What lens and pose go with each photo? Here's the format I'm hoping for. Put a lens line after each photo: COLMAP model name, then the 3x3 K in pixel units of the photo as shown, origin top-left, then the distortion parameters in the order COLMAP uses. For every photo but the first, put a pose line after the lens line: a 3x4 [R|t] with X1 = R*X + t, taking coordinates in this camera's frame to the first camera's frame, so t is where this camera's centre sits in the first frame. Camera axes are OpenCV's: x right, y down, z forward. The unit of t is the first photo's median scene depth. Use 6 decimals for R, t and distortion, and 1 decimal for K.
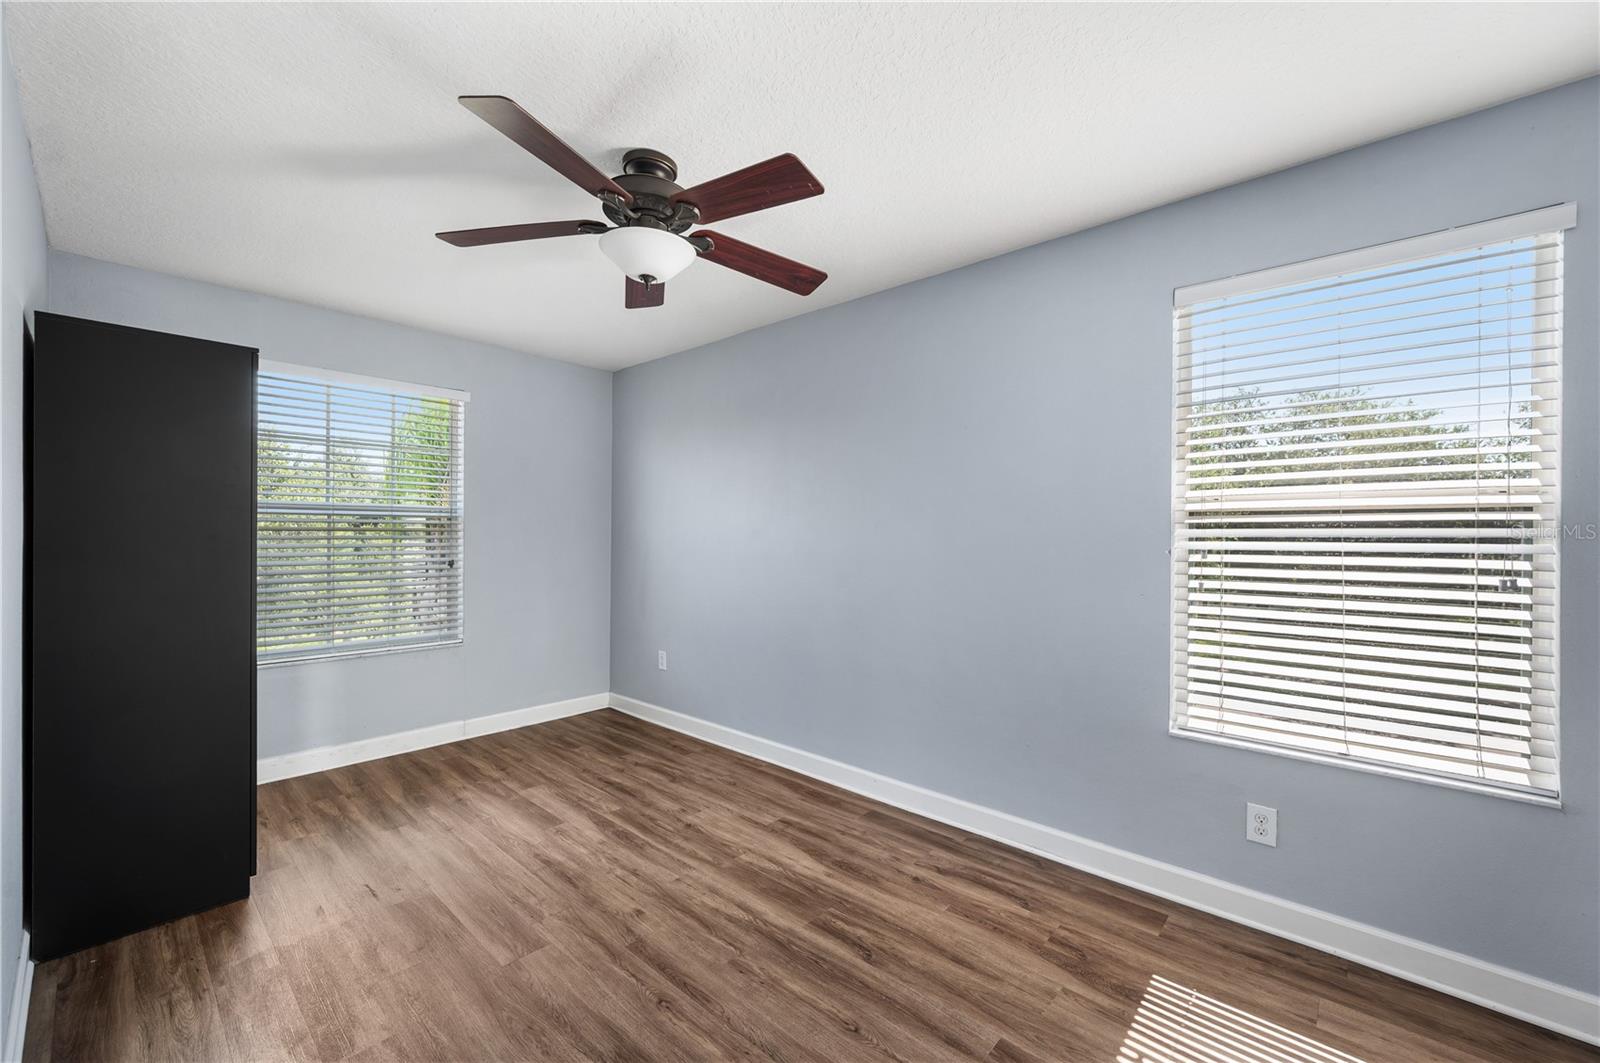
lens RADIAL K [[645.5, 0, 802.4], [0, 645.5, 534.2], [0, 0, 1]] dist [0.002937, 0.000225]
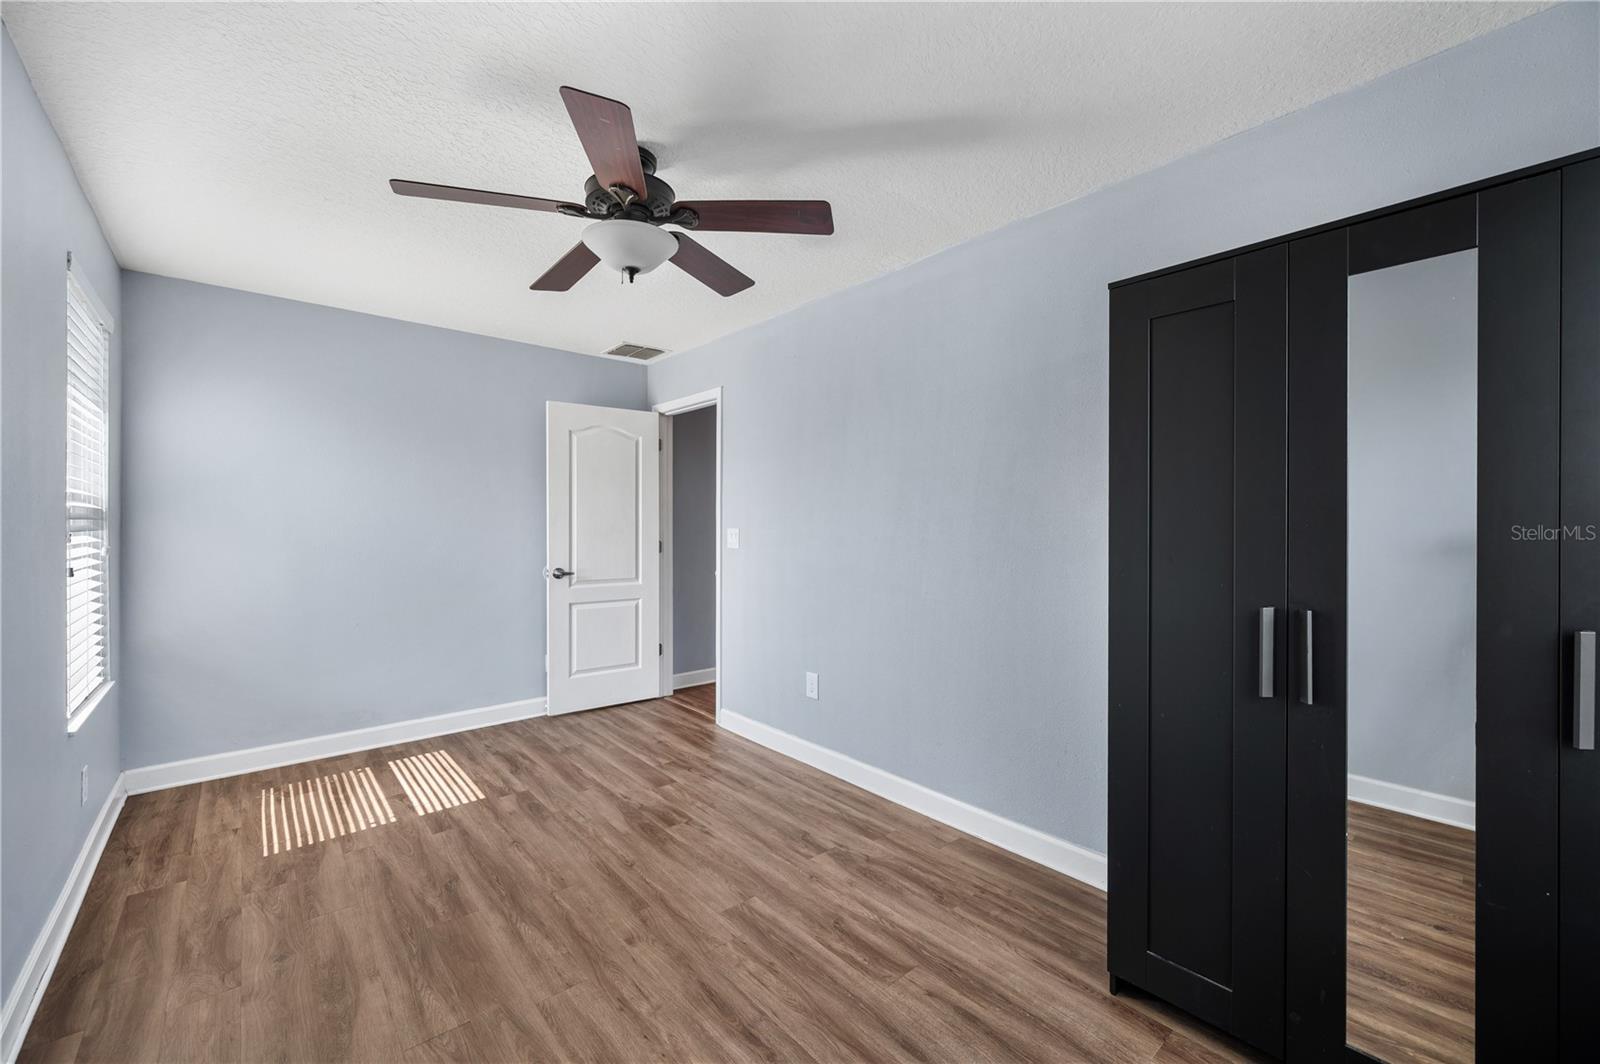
lens RADIAL K [[645.5, 0, 795.7], [0, 645.5, 529.5], [0, 0, 1]] dist [0.002937, 0.000225]
pose [[-0.991322, -0.006740, 0.131281, -0.628365], [-0.005935, 0.999961, 0.006523, 0.005170], [-0.131319, 0.005687, -0.991324, 1.961434]]
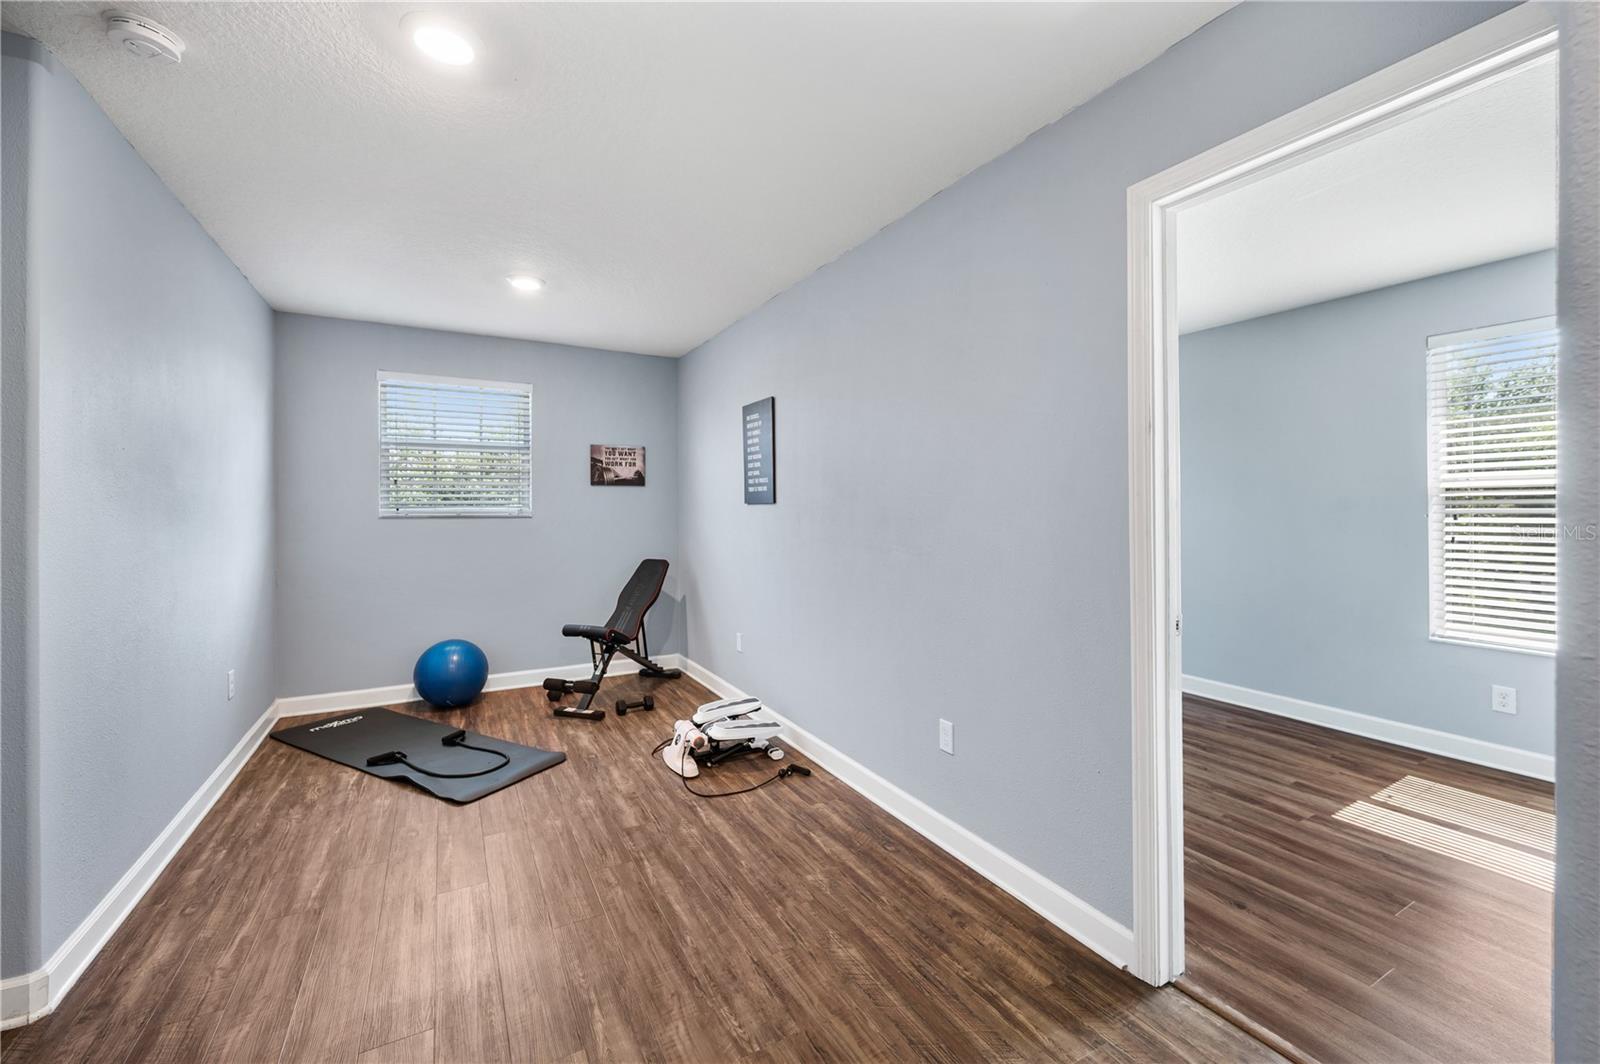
lens RADIAL K [[645.5, 0, 812.5], [0, 645.5, 506.1], [0, 0, 1]] dist [0.002937, 0.000225]
pose [[0.947673, -0.009781, -0.319092, -0.316571], [0.007754, 0.999941, -0.007622, 0.005804], [0.319148, 0.004749, 0.947693, -0.927707]]
